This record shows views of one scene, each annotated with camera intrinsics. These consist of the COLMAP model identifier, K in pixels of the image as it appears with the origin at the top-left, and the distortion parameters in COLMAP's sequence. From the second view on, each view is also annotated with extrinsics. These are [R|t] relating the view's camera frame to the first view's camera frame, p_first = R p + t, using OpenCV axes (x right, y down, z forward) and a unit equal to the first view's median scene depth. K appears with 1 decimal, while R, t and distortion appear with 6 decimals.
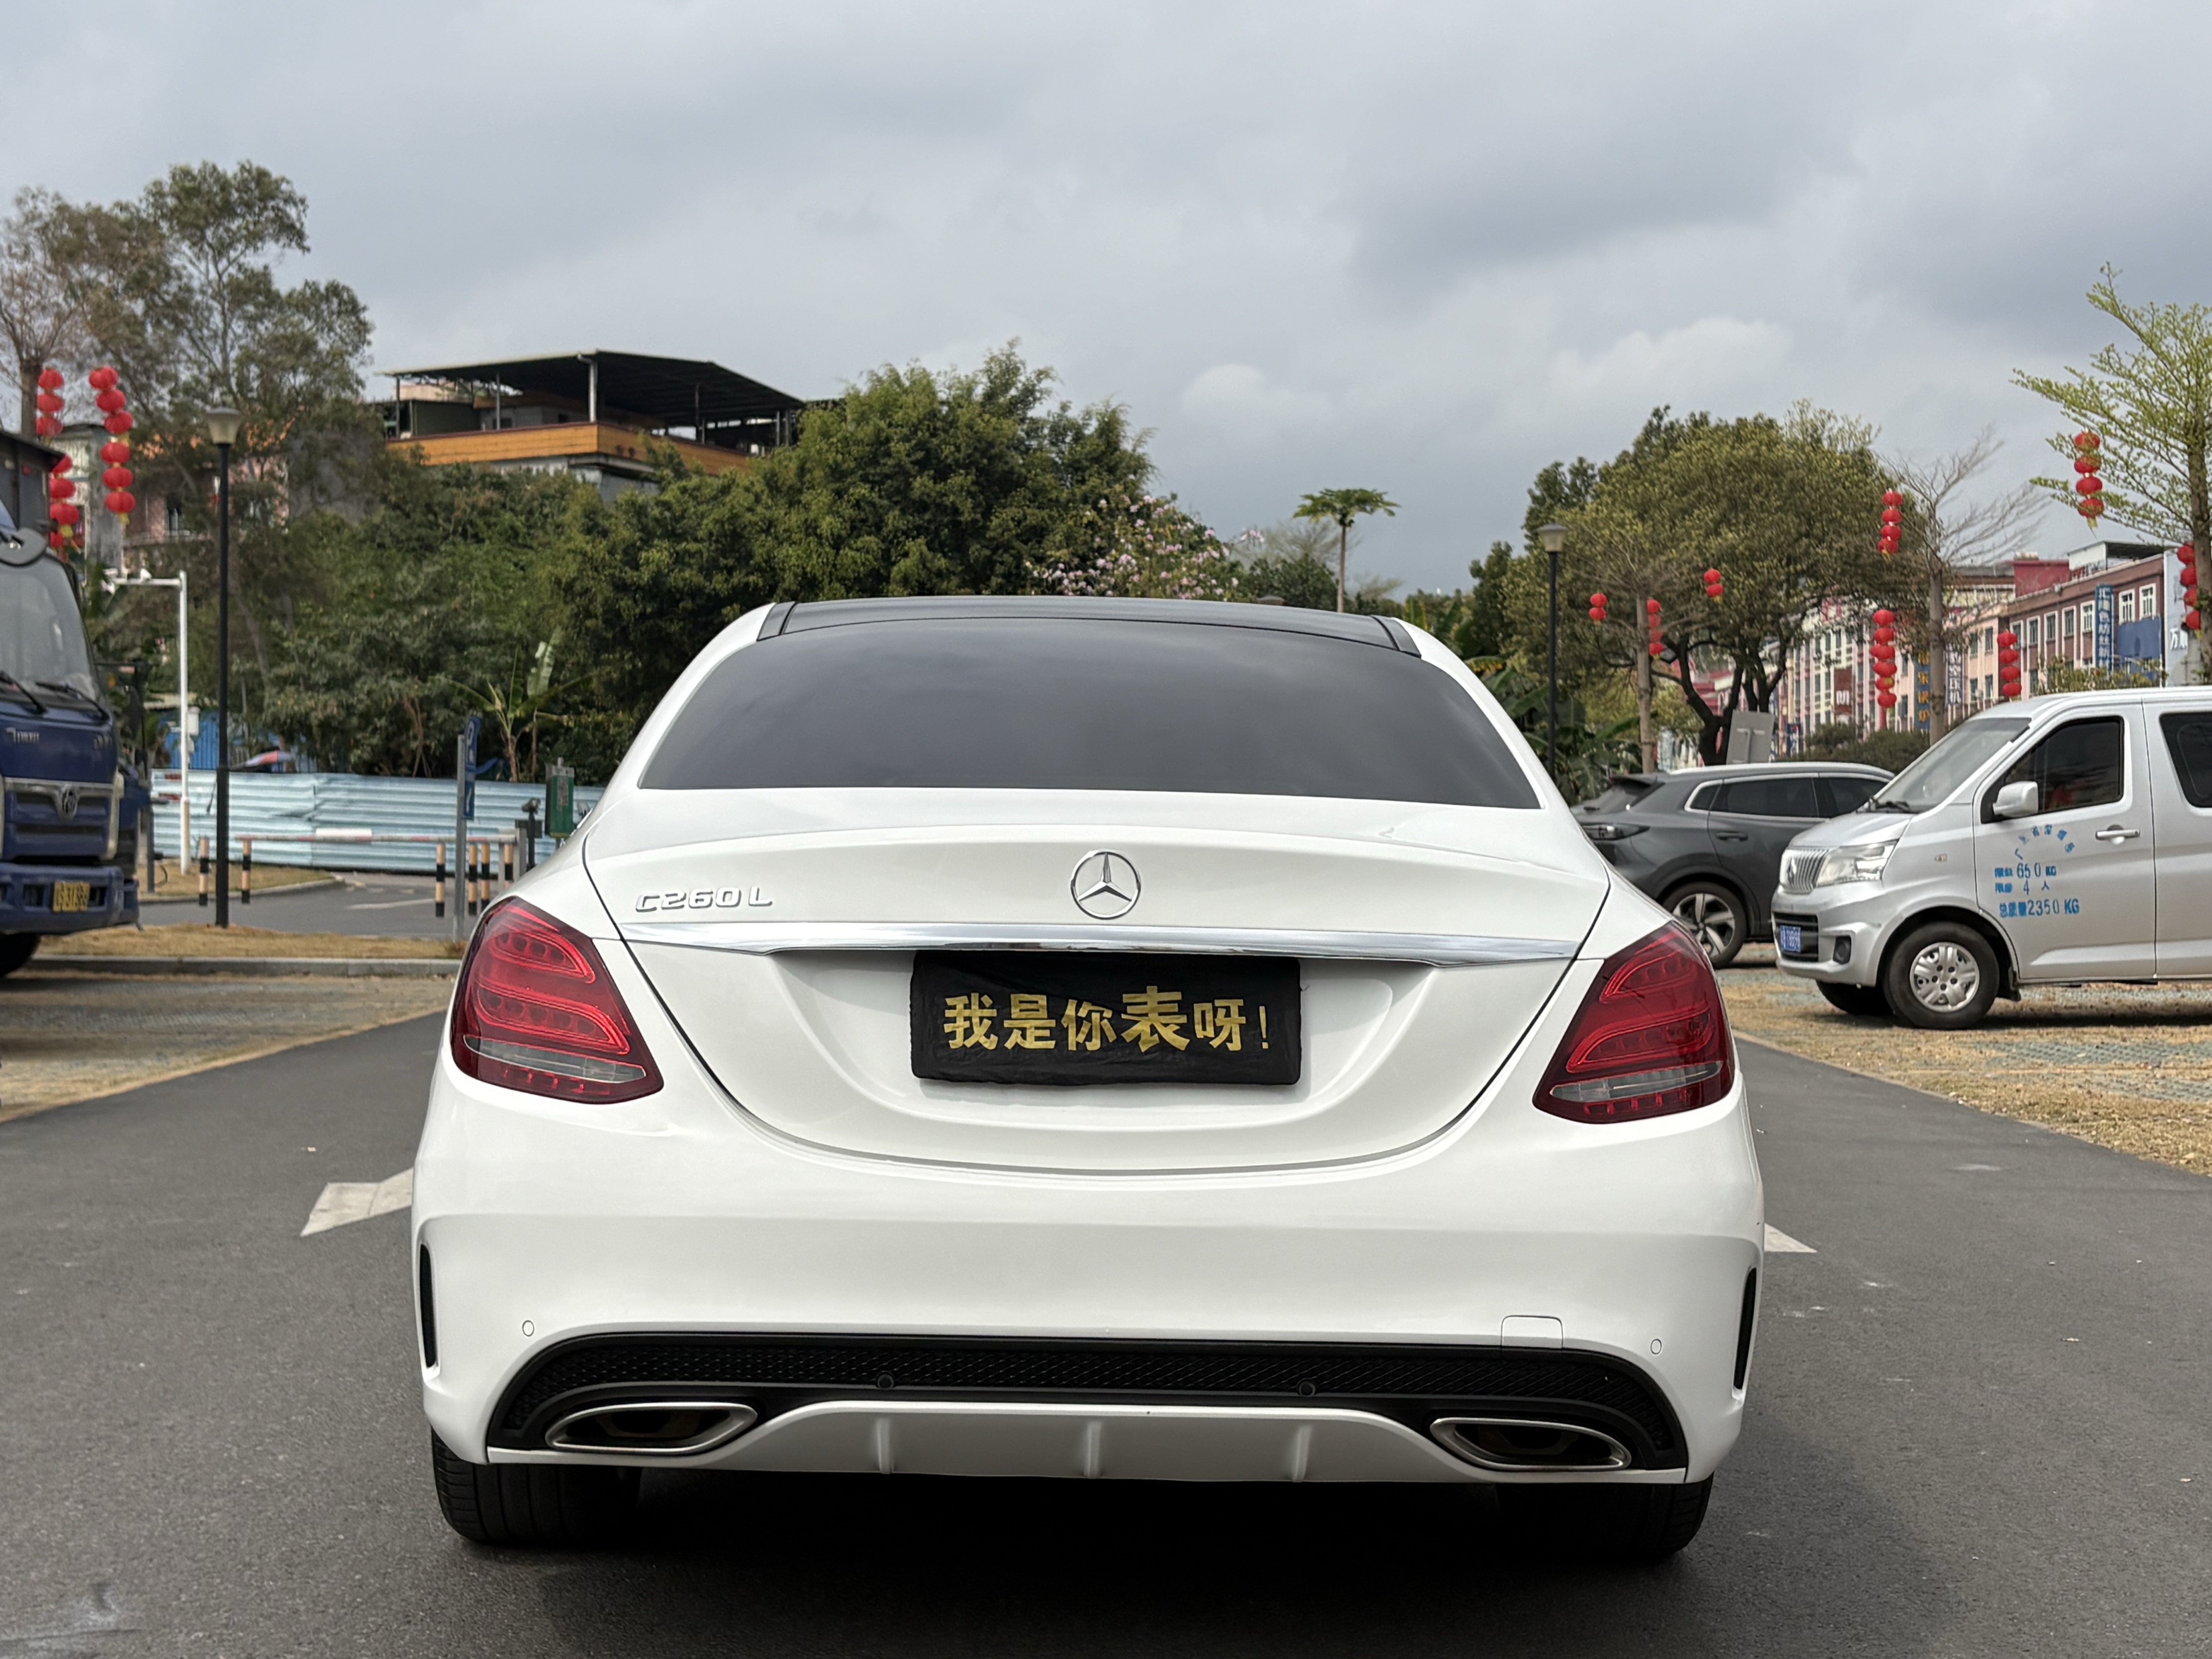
lens RADIAL K [[3097.3, 0, 1112.7], [0, 3097.3, 897.5], [0, 0, 1]] dist [0.161873, -0.534895]
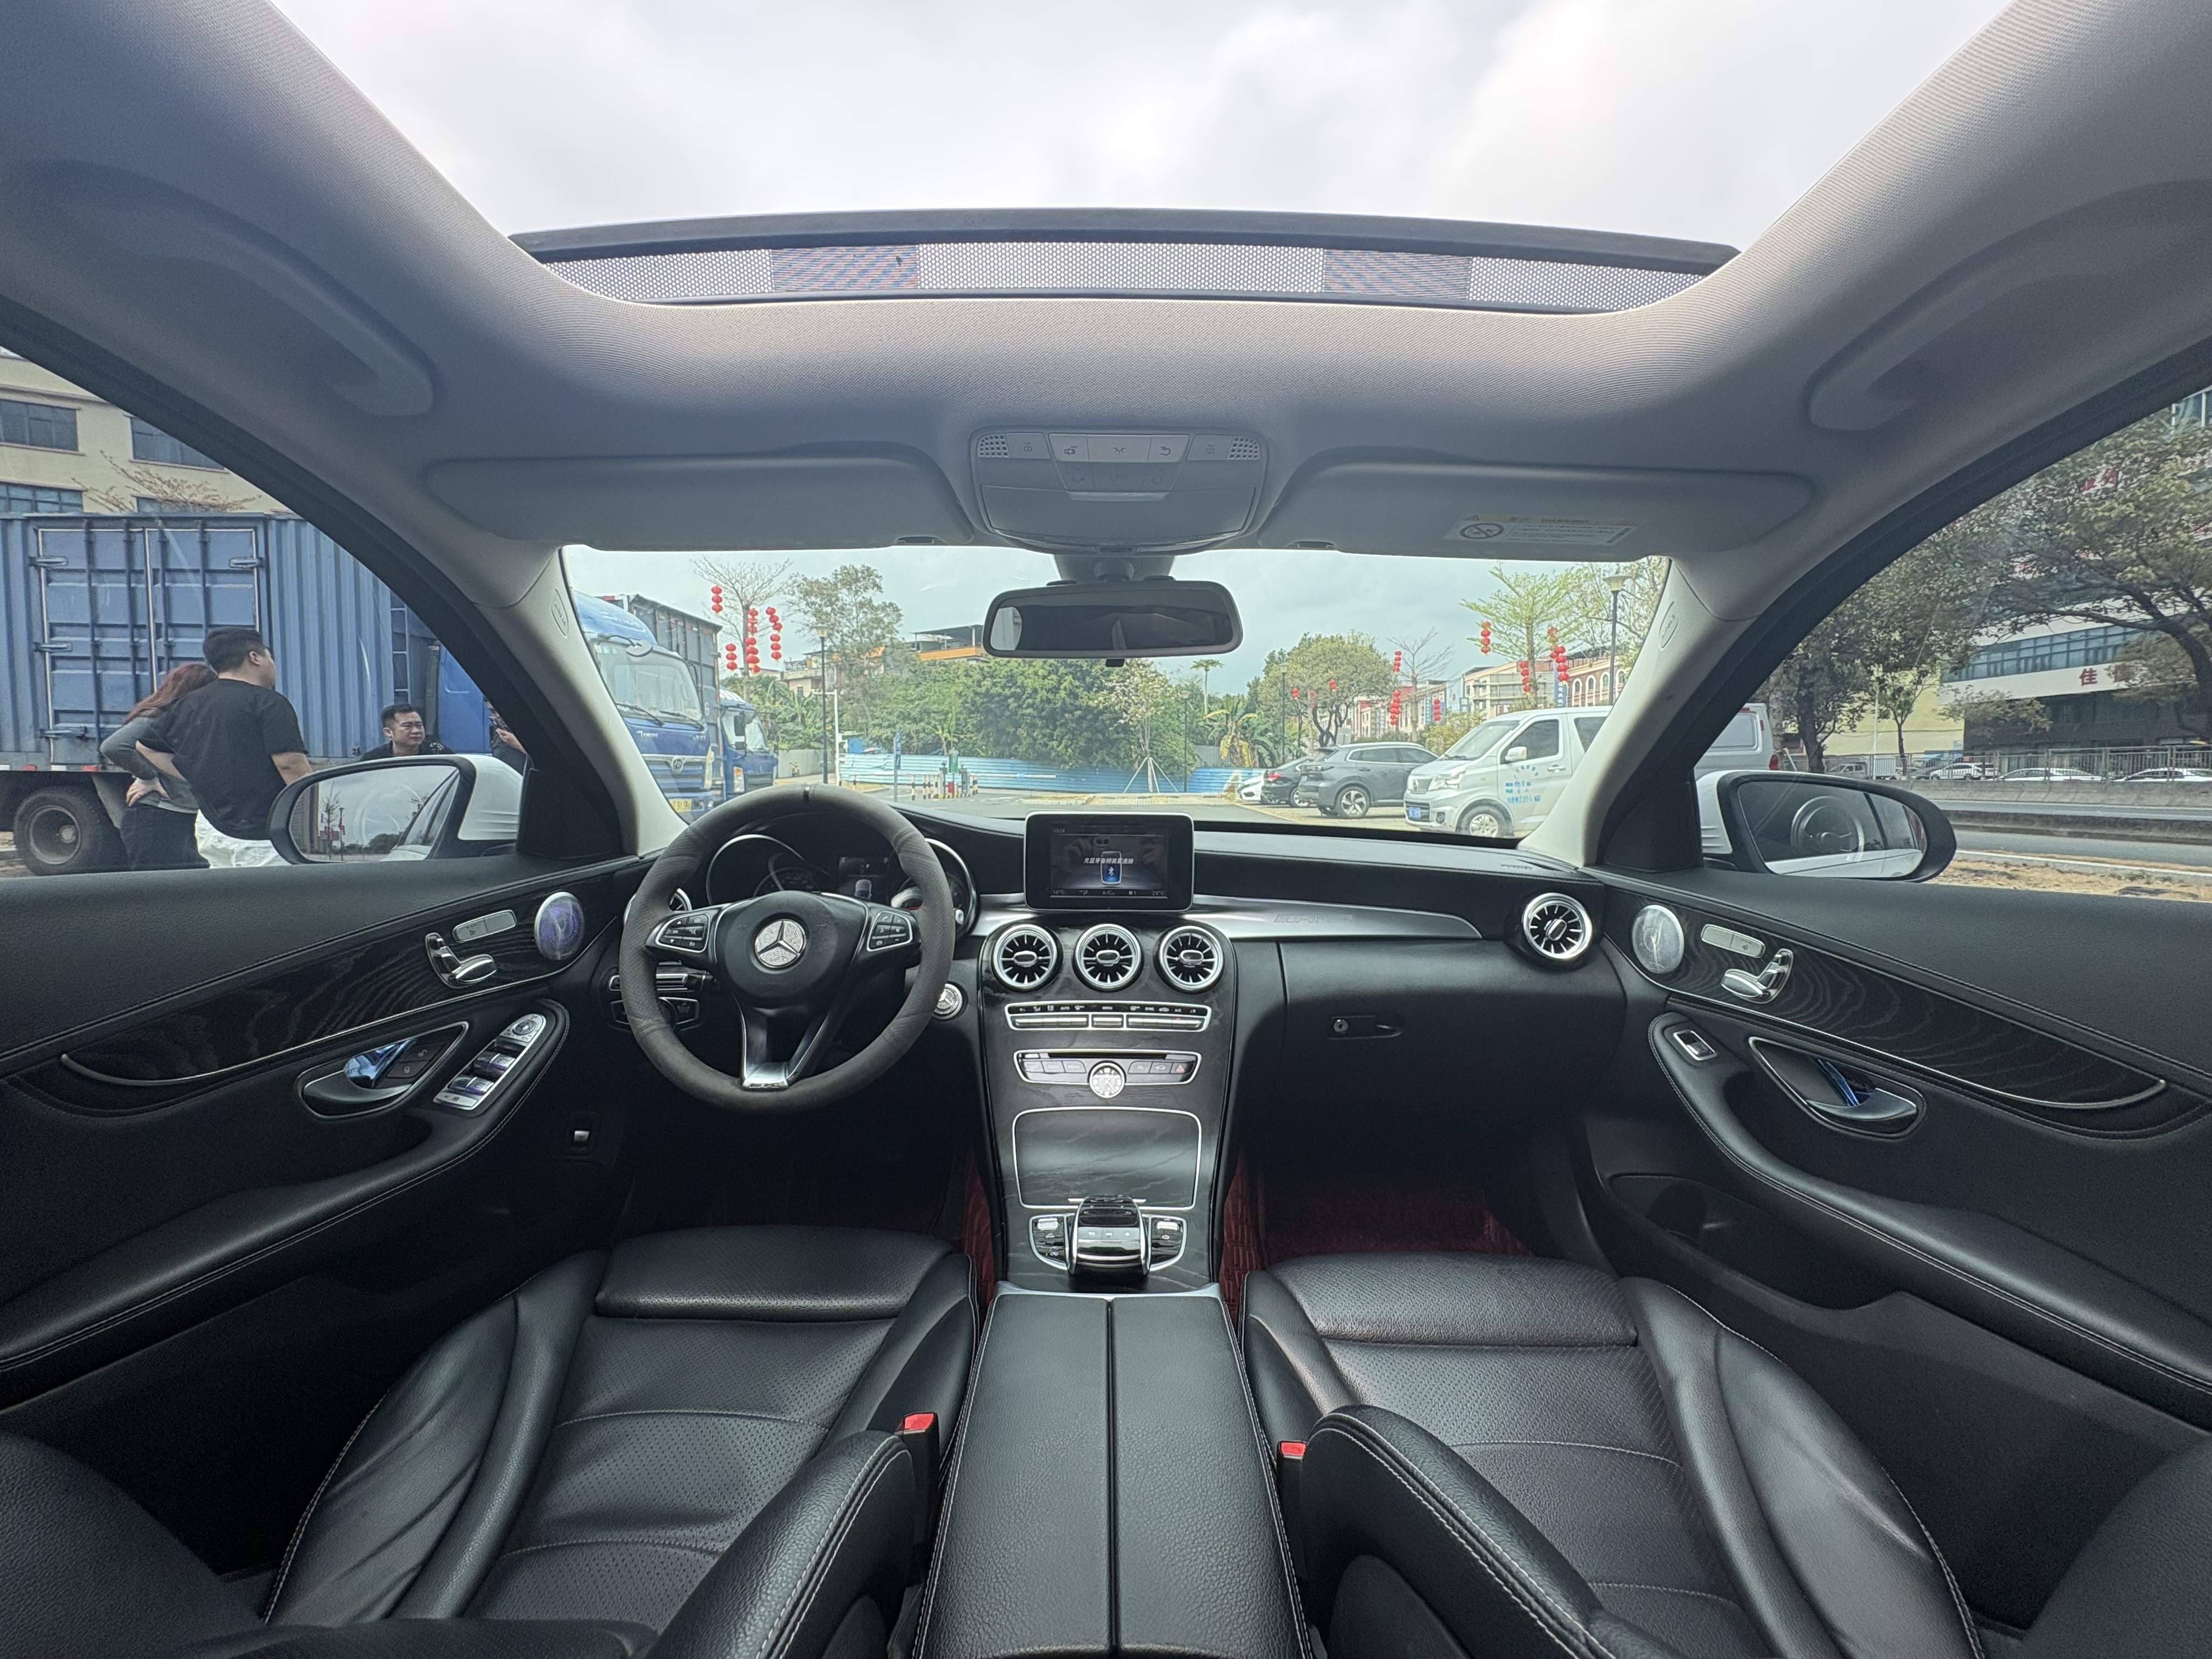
lens RADIAL K [[888.0, 0, 1106.0], [0, 888.0, 829.5], [0, 0, 1]] dist [0.000514, -0.000094]
pose [[0.999500, -0.008581, -0.030421, -0.001041], [0.009985, 0.998878, 0.046292, -0.002709], [0.029989, -0.046572, 0.998465, 0.099956]]
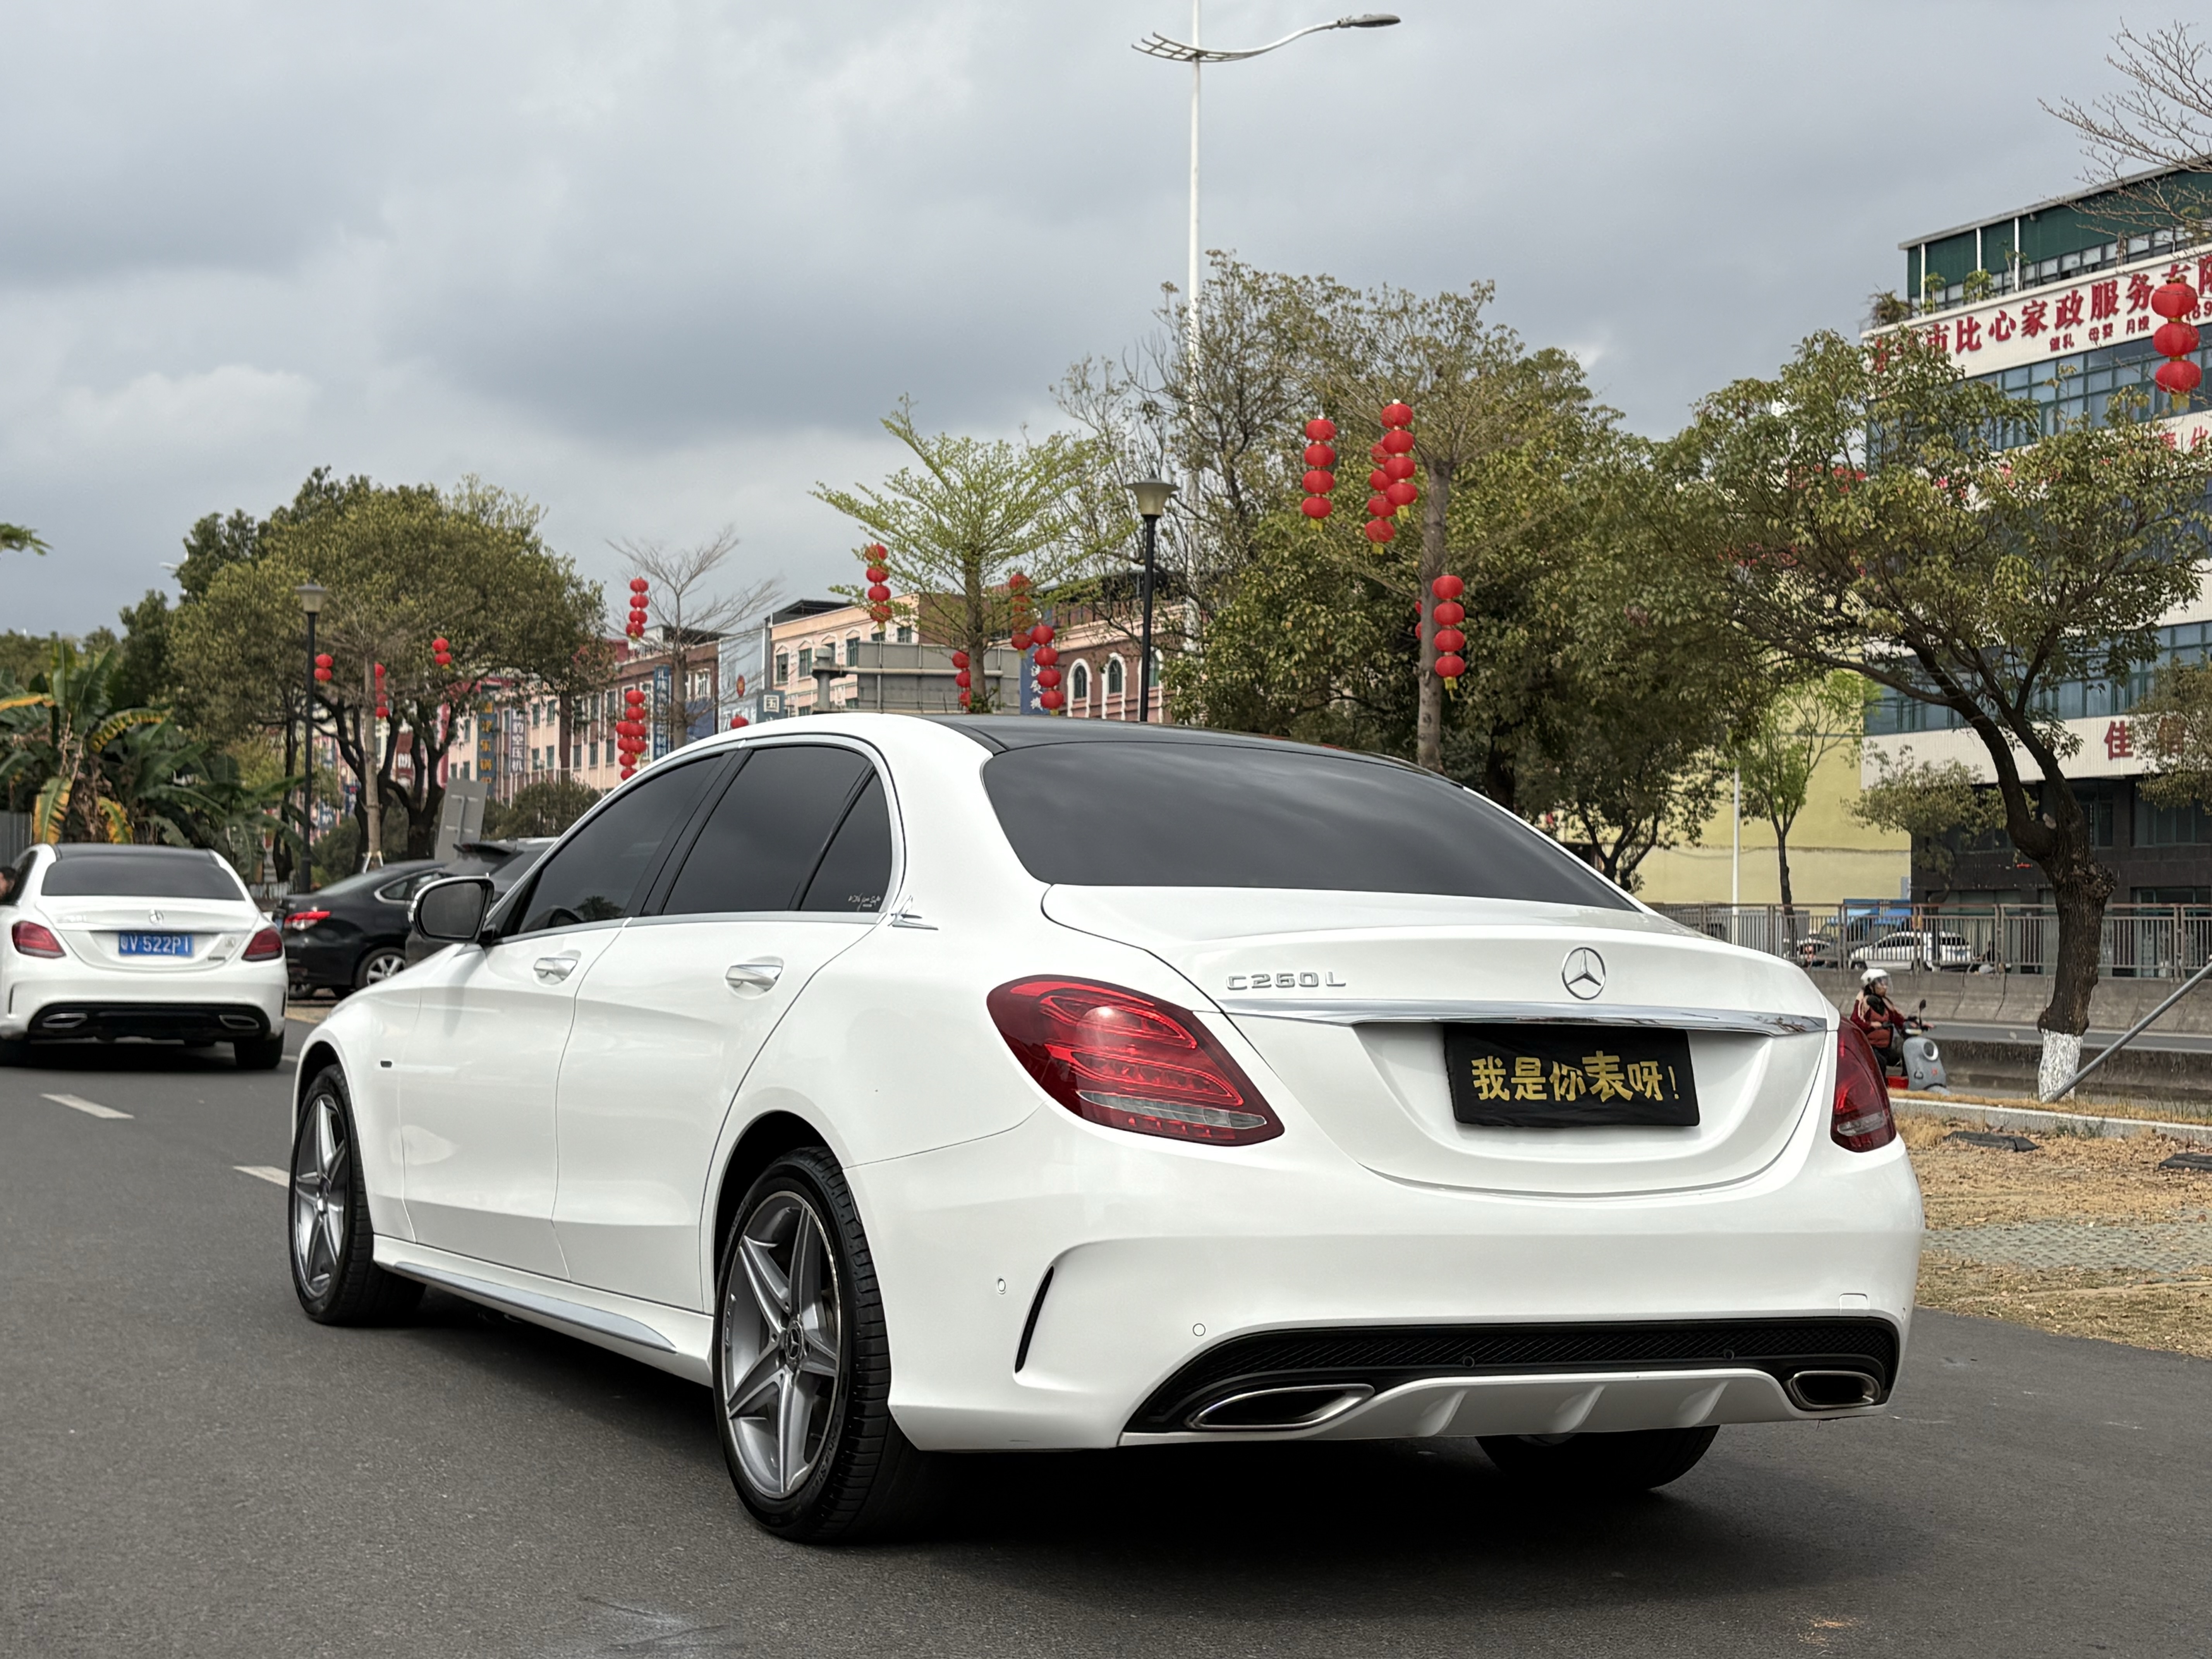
lens RADIAL K [[3090.3, 0, 1111.8], [0, 3090.3, 888.0], [0, 0, 1]] dist [0.217562, -0.545378]
pose [[0.892761, 0.021993, 0.449993, -0.051728], [-0.011765, 0.999605, -0.025515, -0.000284], [-0.450376, 0.017484, 0.892668, -0.005079]]
